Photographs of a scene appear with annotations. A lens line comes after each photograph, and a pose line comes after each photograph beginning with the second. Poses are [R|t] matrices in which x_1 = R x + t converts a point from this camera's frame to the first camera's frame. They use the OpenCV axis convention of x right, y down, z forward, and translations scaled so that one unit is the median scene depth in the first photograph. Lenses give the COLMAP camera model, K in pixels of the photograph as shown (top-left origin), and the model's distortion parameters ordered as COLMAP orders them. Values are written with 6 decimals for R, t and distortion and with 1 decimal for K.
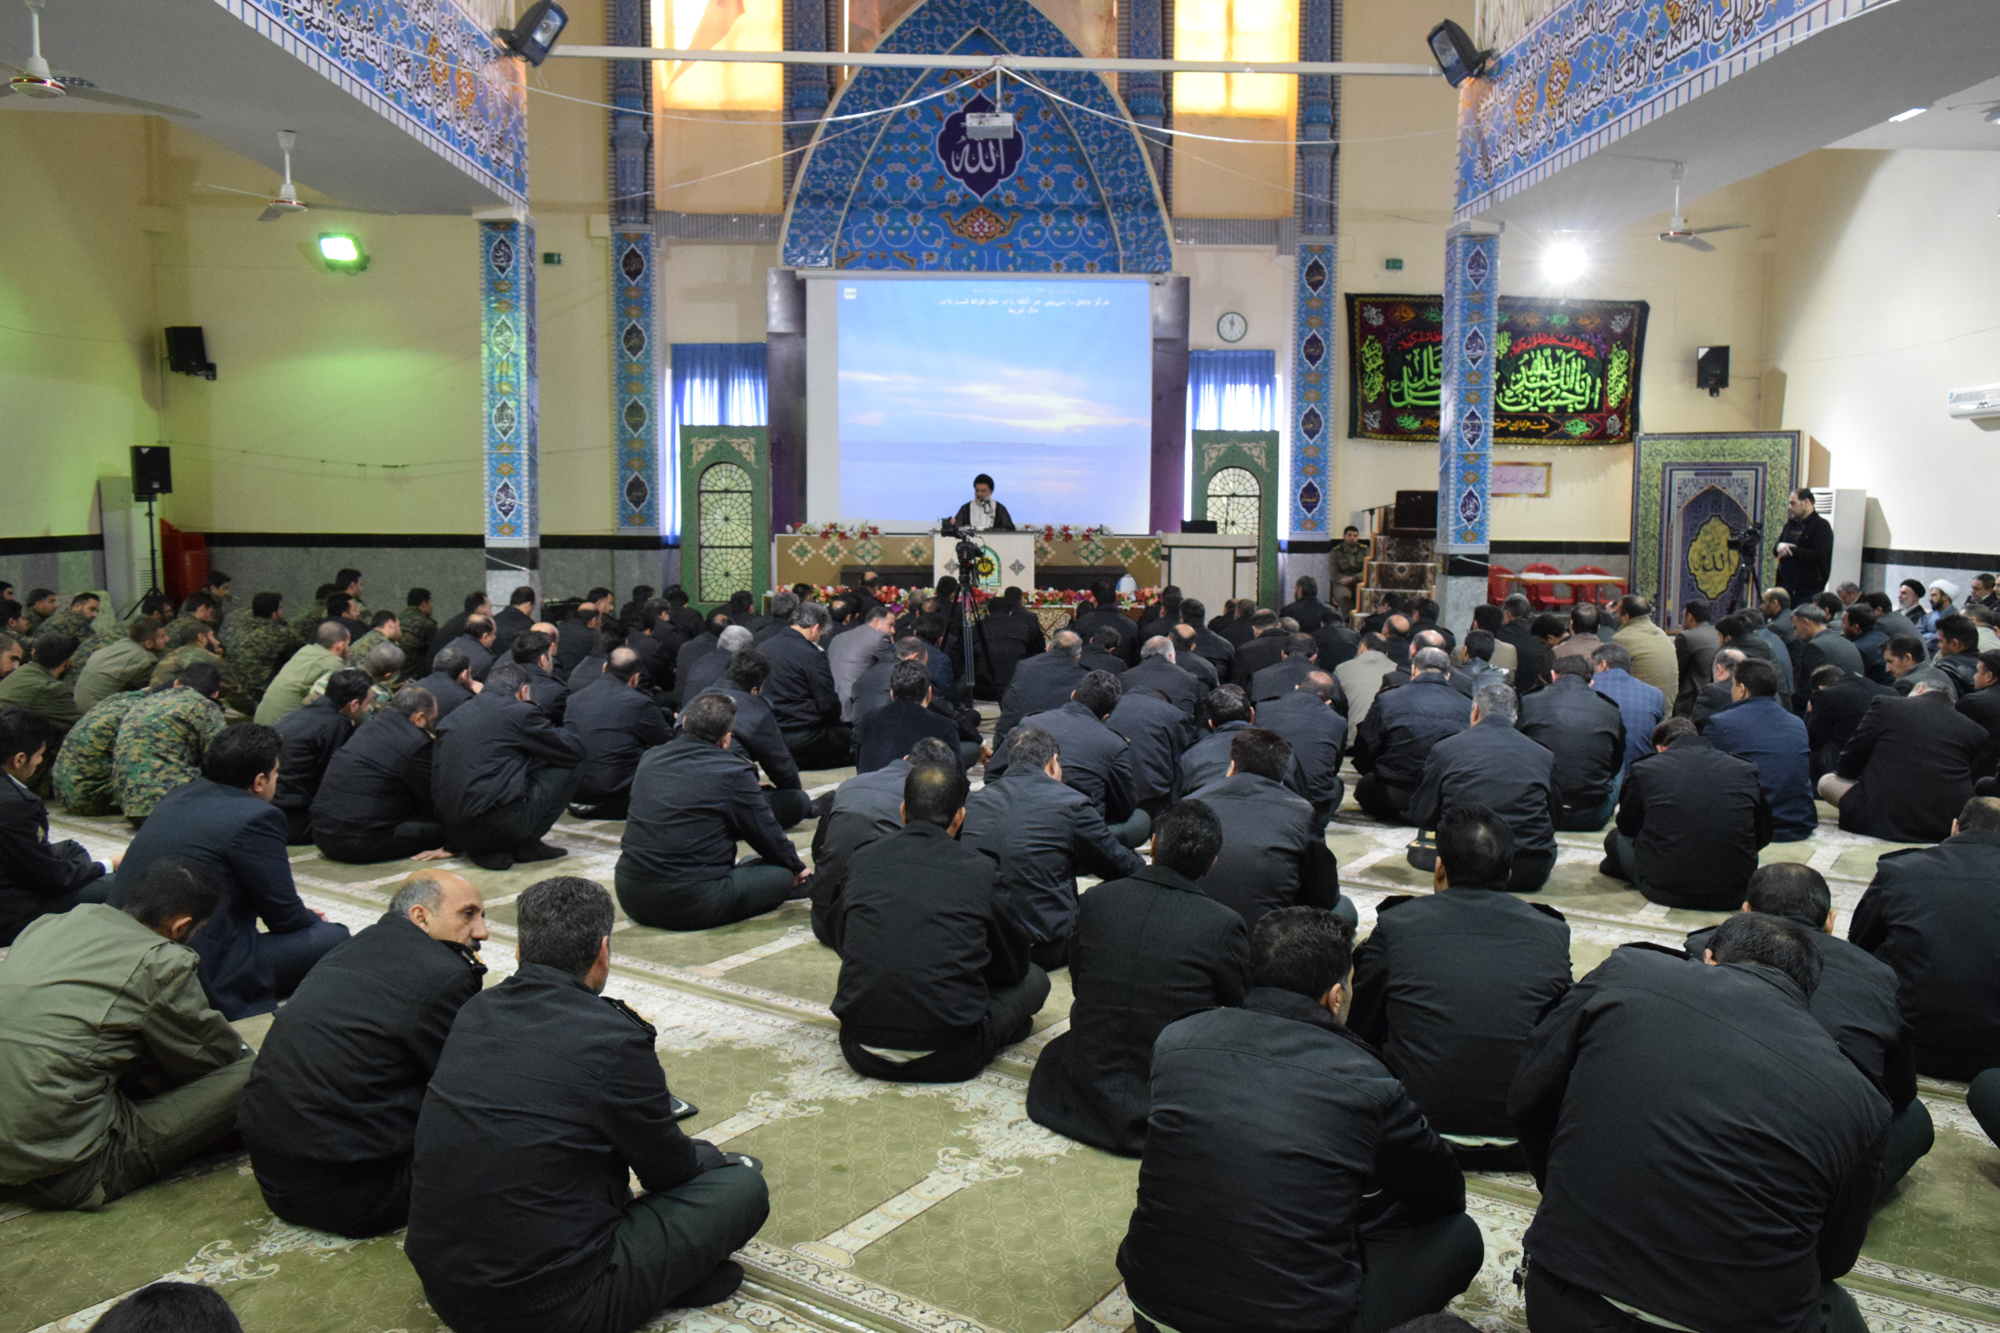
lens RADIAL K [[1526.6, 0, 1000.0], [0, 1526.6, 666.5], [0, 0, 1]] dist [-0.037594, 0.018775]
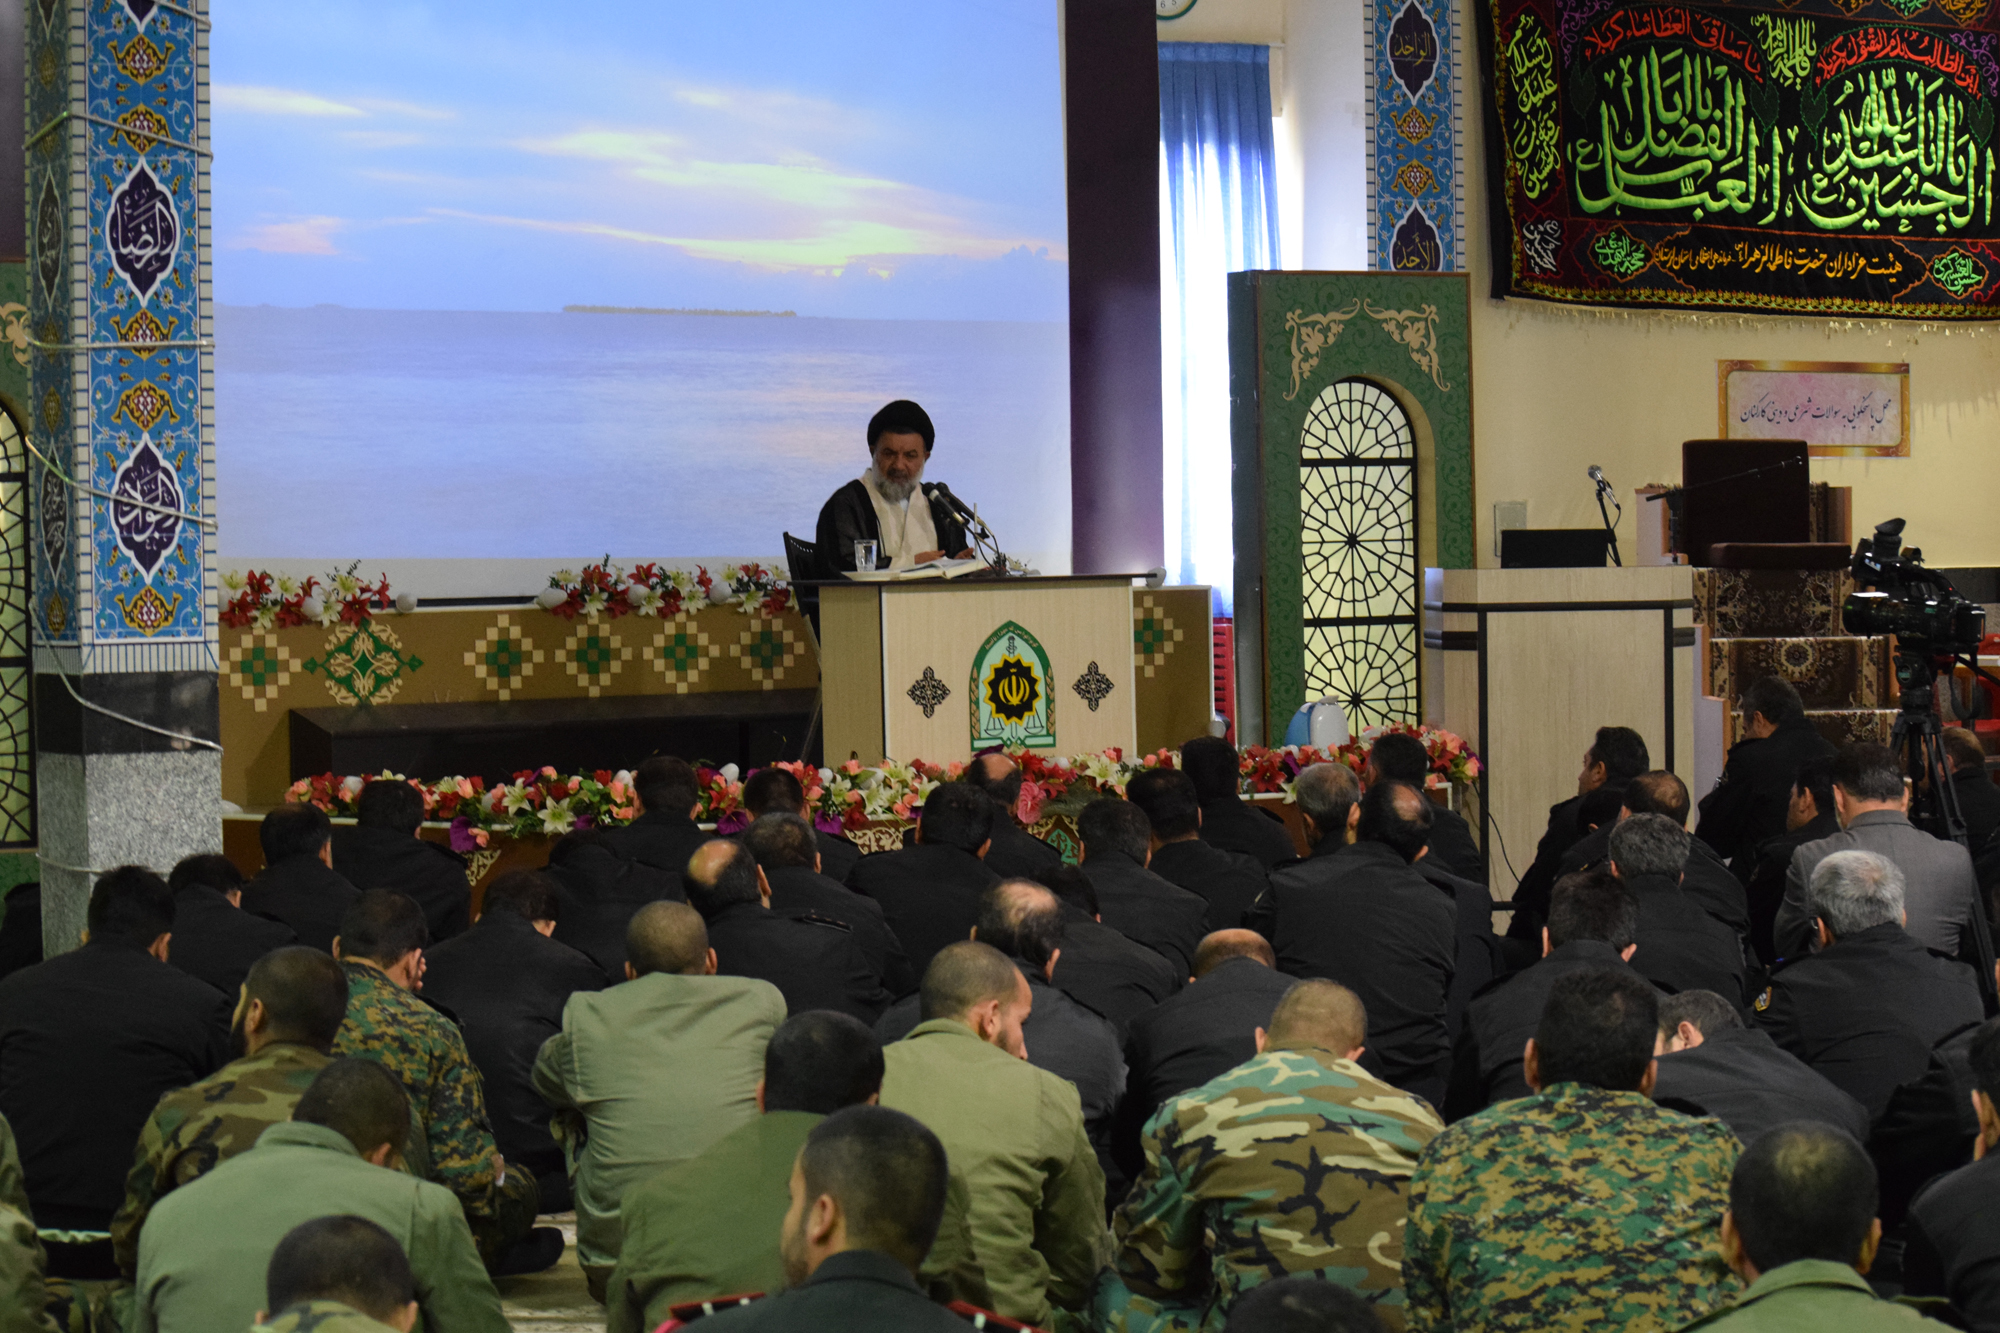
lens RADIAL K [[4815.6, 0, 1000.0], [0, 4815.6, 666.5], [0, 0, 1]] dist [-0.382197, -0.593628]
pose [[0.864590, -0.037587, 0.501070, -0.503787], [0.073321, 0.995962, -0.051804, -0.016620], [-0.497100, 0.081528, 0.863855, 0.113669]]
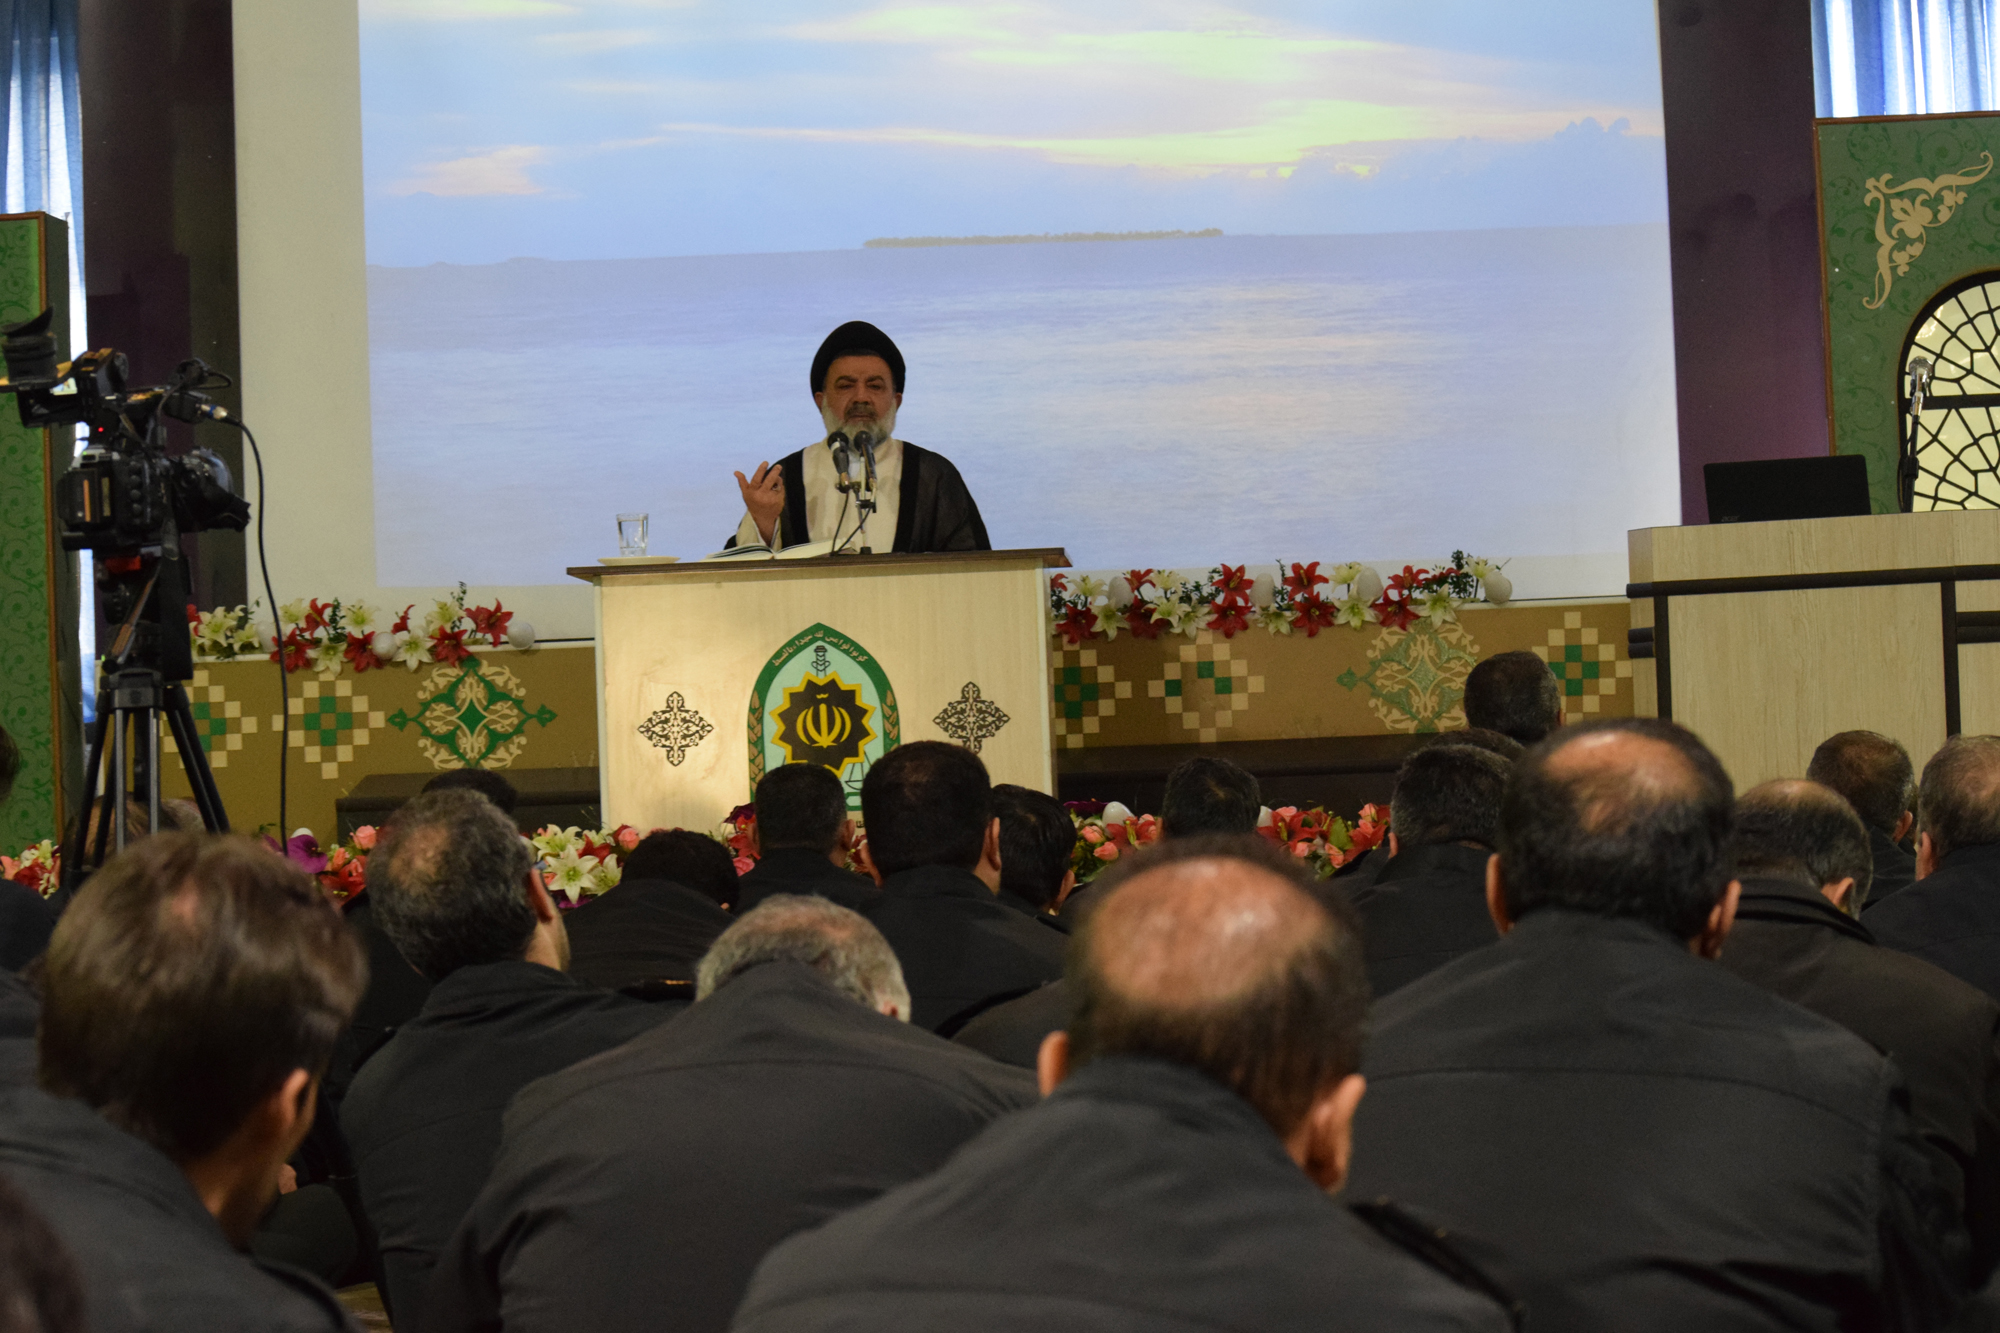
lens RADIAL K [[4904.4, 0, 1000.0], [0, 4904.4, 666.5], [0, 0, 1]] dist [-0.474897, 1.107658]
pose [[0.989616, -0.047150, -0.135782, 0.106980], [0.030447, 0.991994, -0.122562, 0.013345], [0.140474, 0.117155, 0.983129, 0.296067]]
